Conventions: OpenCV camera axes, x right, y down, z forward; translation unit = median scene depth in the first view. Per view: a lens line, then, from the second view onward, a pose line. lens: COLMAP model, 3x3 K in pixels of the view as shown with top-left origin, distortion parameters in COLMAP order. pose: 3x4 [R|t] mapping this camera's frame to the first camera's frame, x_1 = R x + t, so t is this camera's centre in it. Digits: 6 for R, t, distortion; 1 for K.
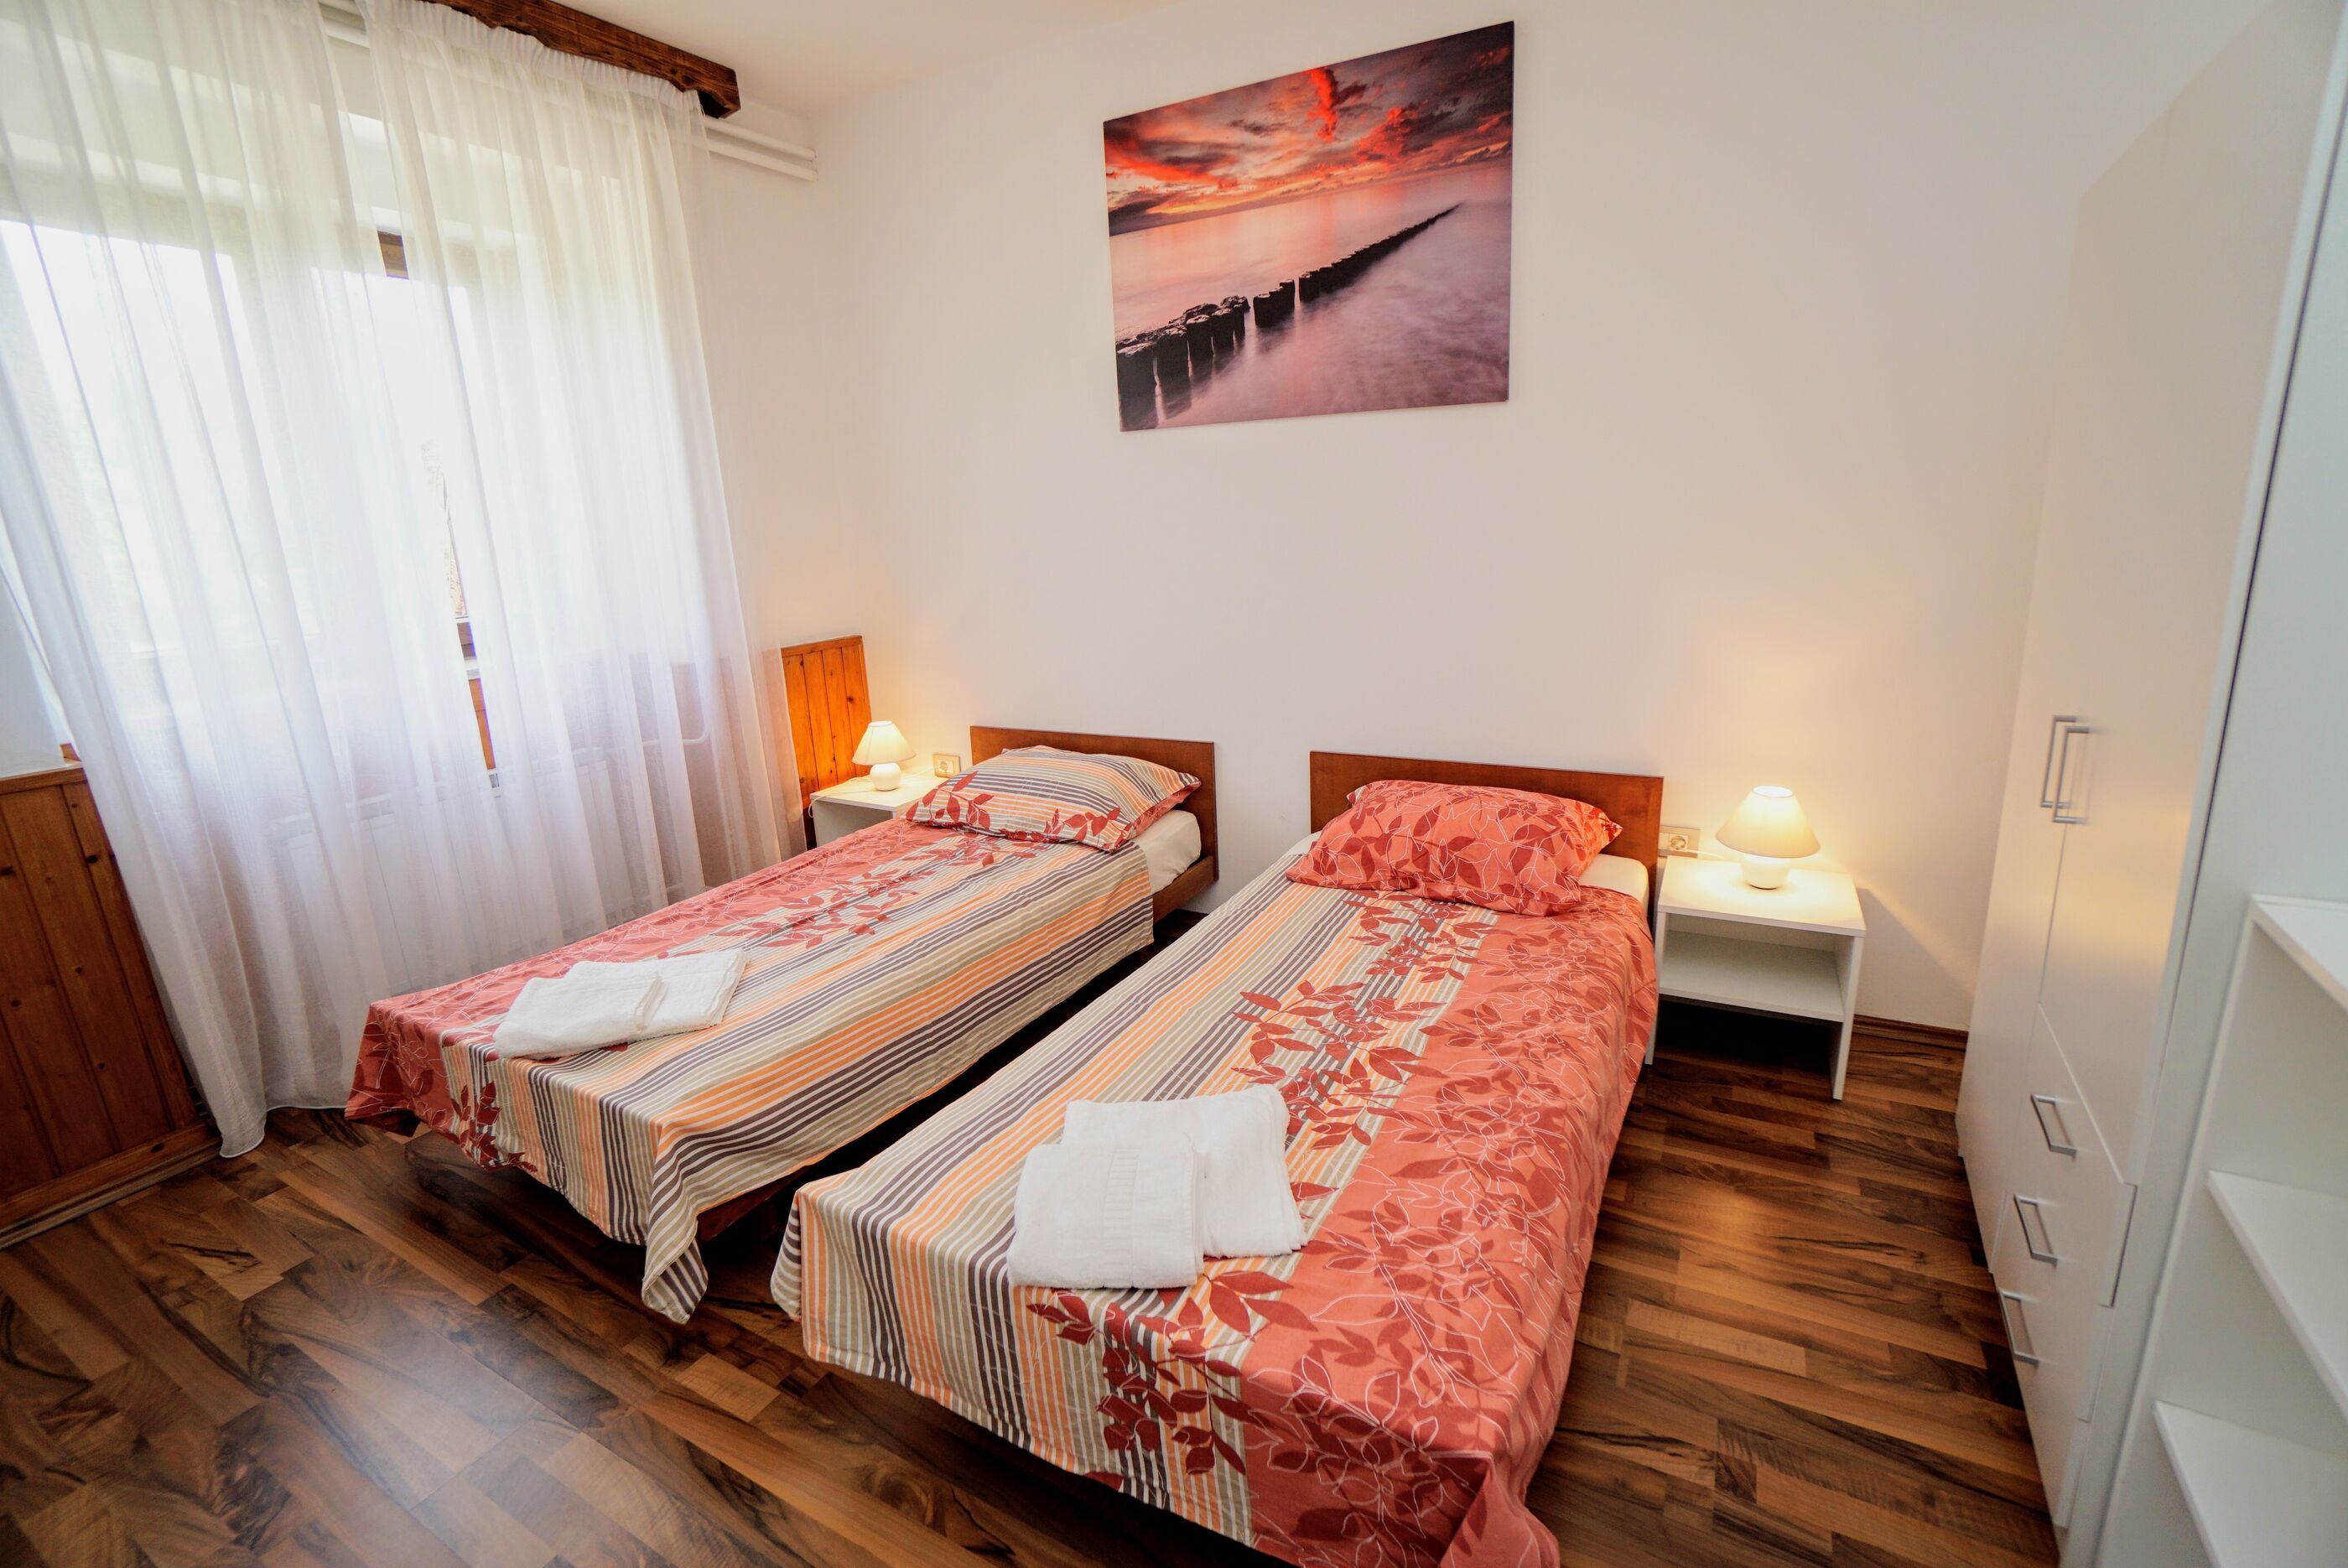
lens RADIAL K [[1035.4, 0, 1172.3], [0, 1035.4, 774.4], [0, 0, 1]] dist [-0.059711, 0.017392]
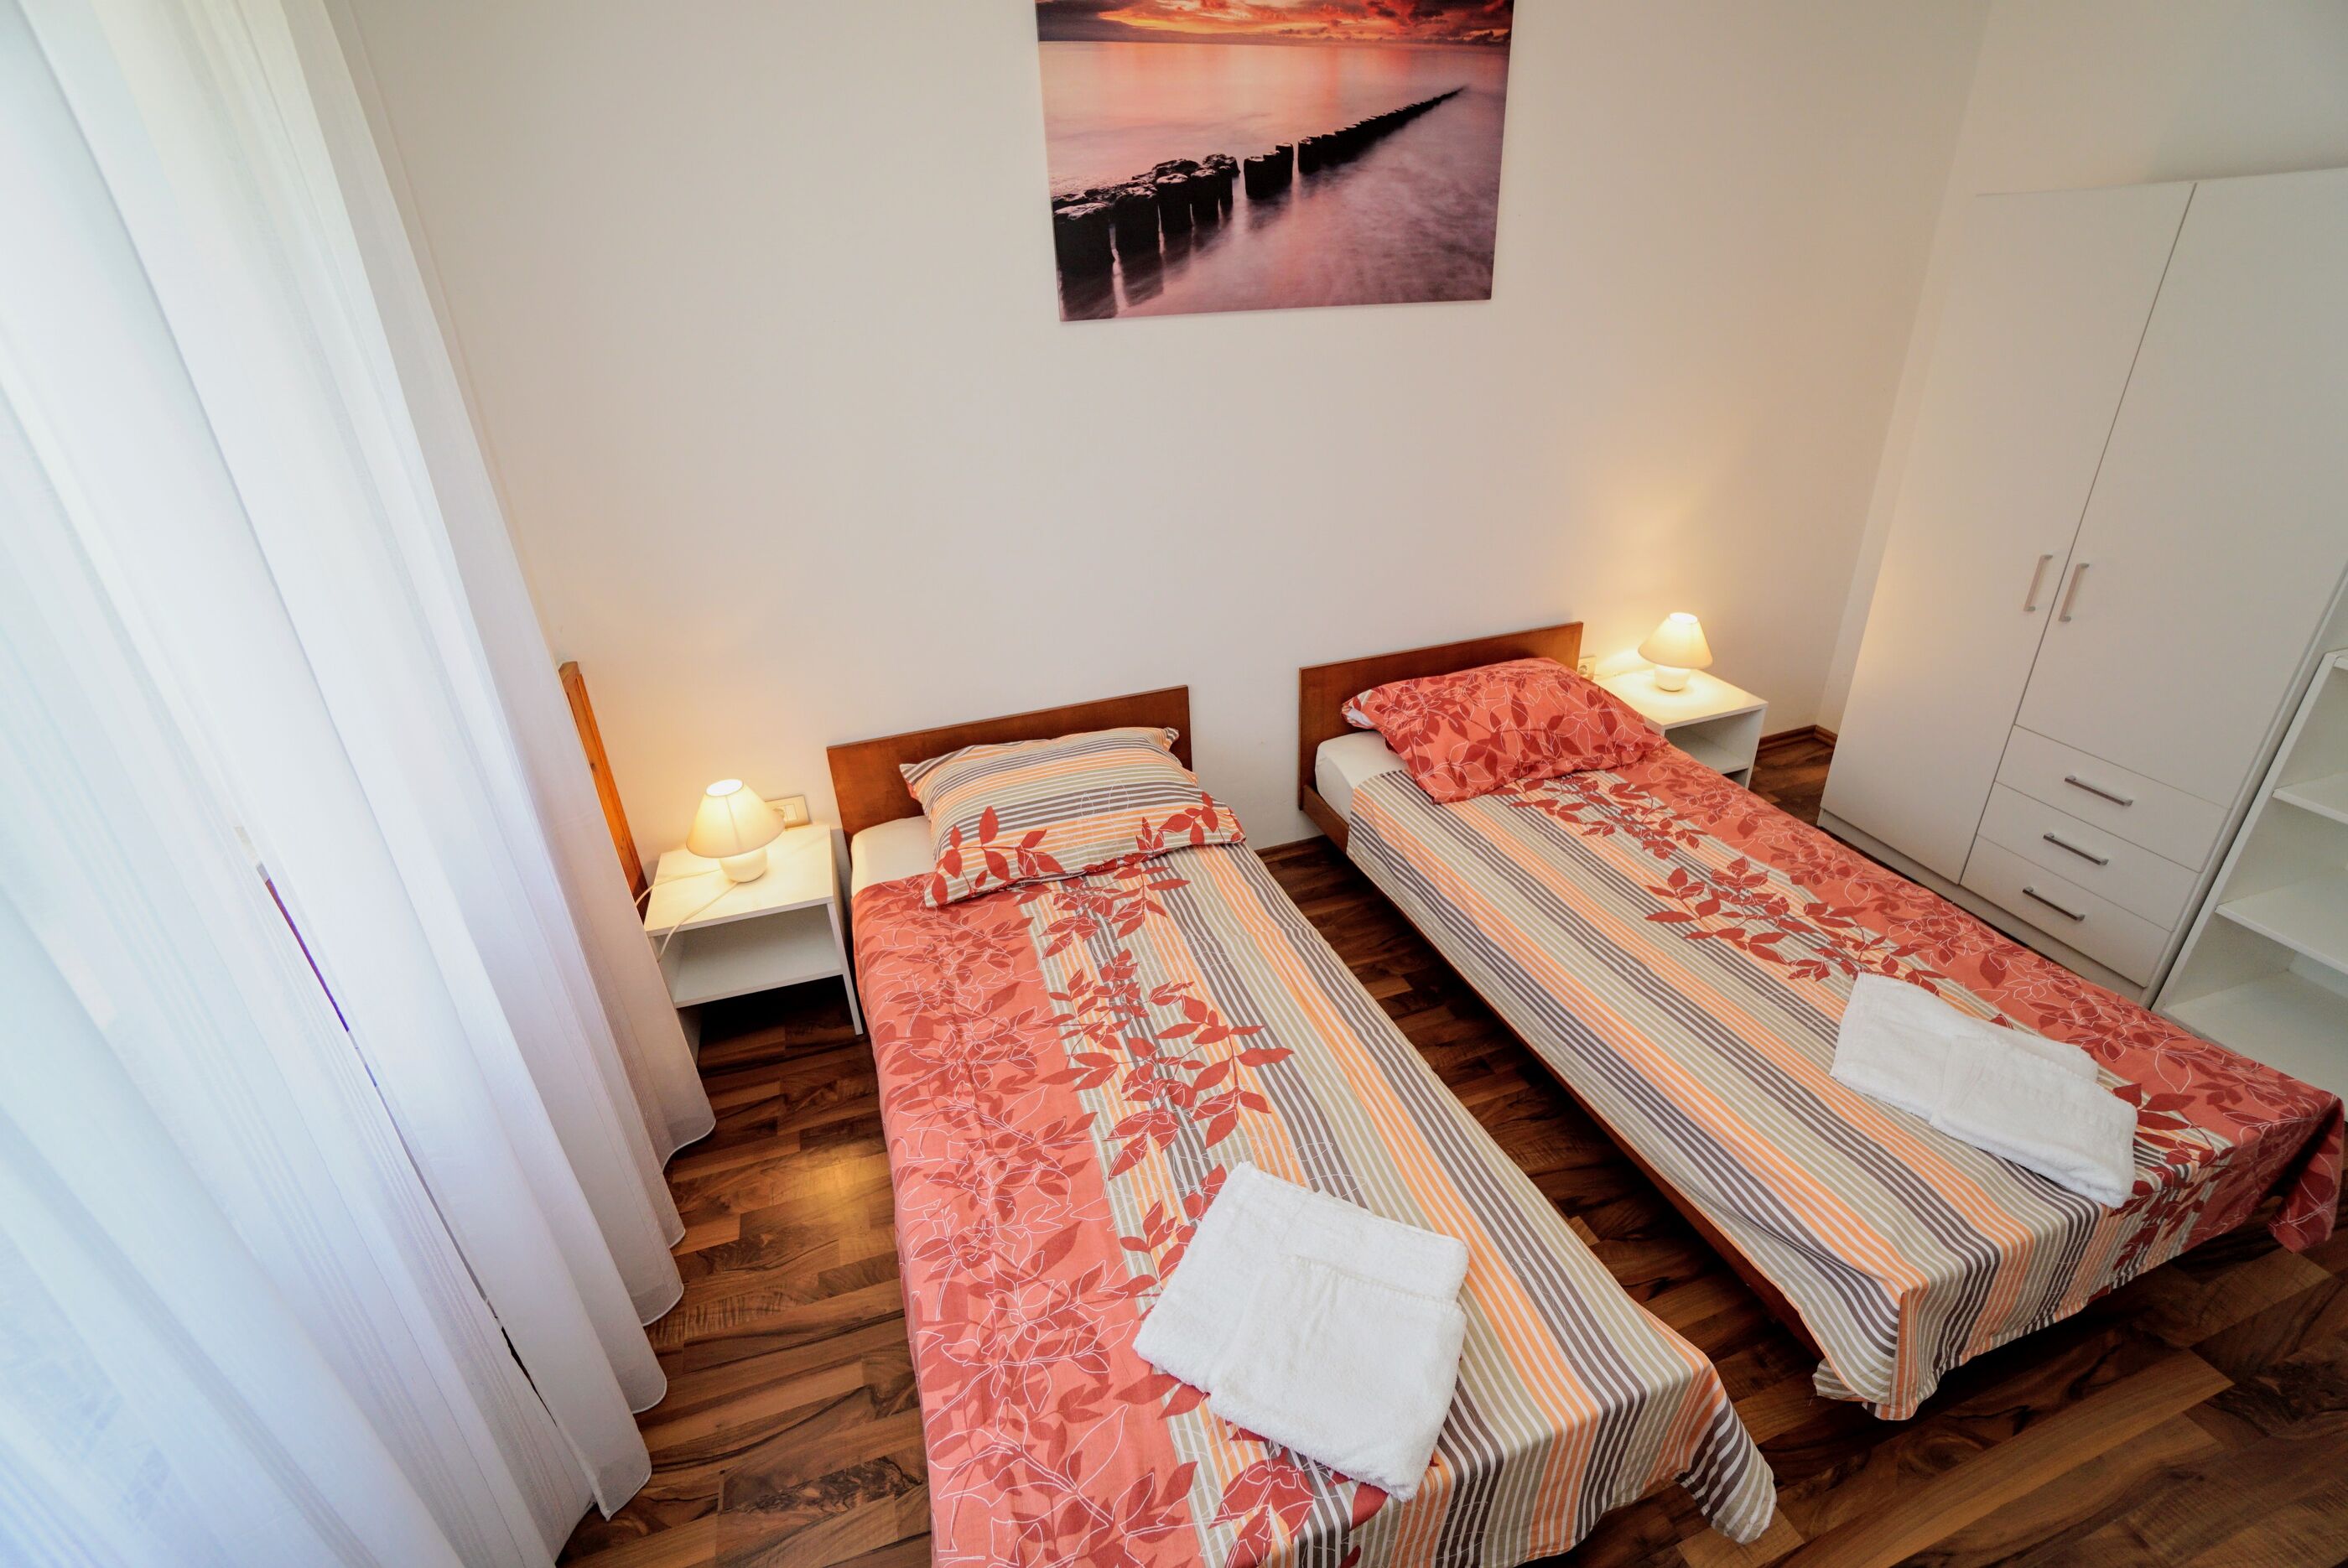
lens RADIAL K [[1035.4, 0, 1181.6], [0, 1035.4, 772.2], [0, 0, 1]] dist [-0.059711, 0.017392]
pose [[0.673305, -0.317925, 0.667521, -0.698349], [0.194006, 0.947164, 0.255425, -0.226687], [-0.713458, -0.042475, 0.699409, 0.461105]]
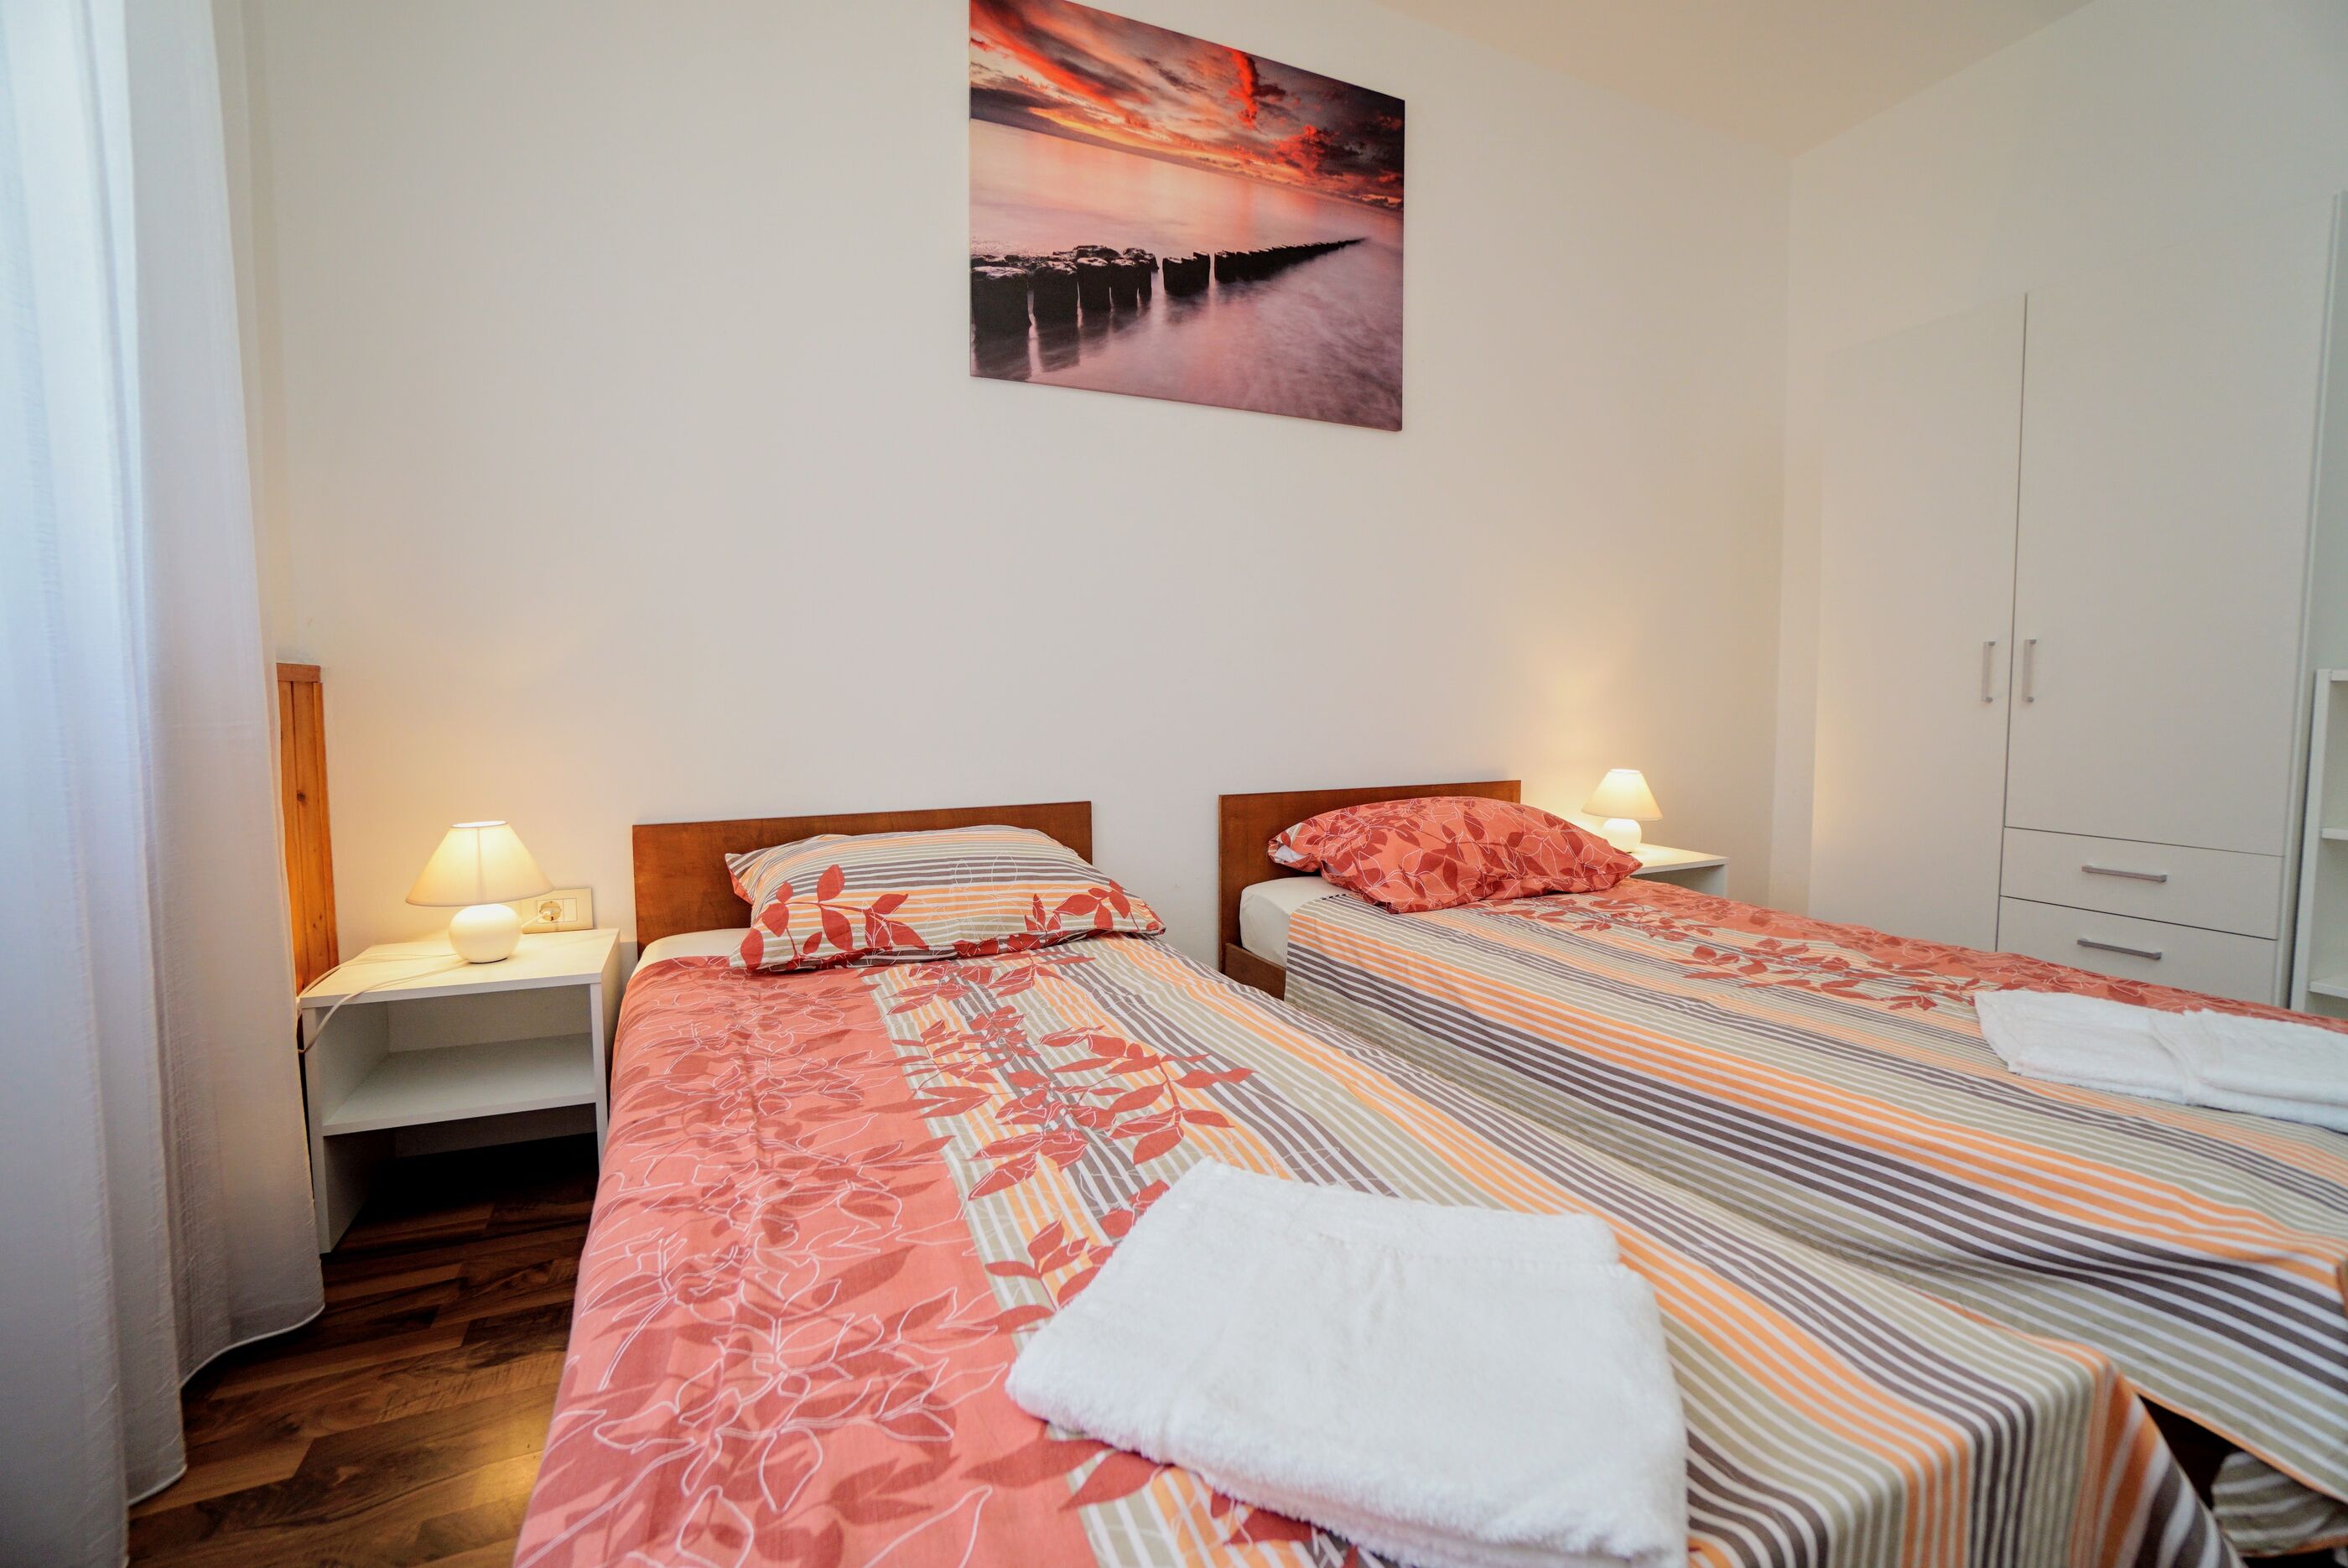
lens RADIAL K [[1035.4, 0, 1179.4], [0, 1035.4, 771.1], [0, 0, 1]] dist [-0.059711, 0.017392]
pose [[0.592306, -0.016740, 0.805539, -0.637287], [0.175936, 0.978345, -0.109033, 0.049736], [-0.786270, 0.206304, 0.582425, 0.611933]]
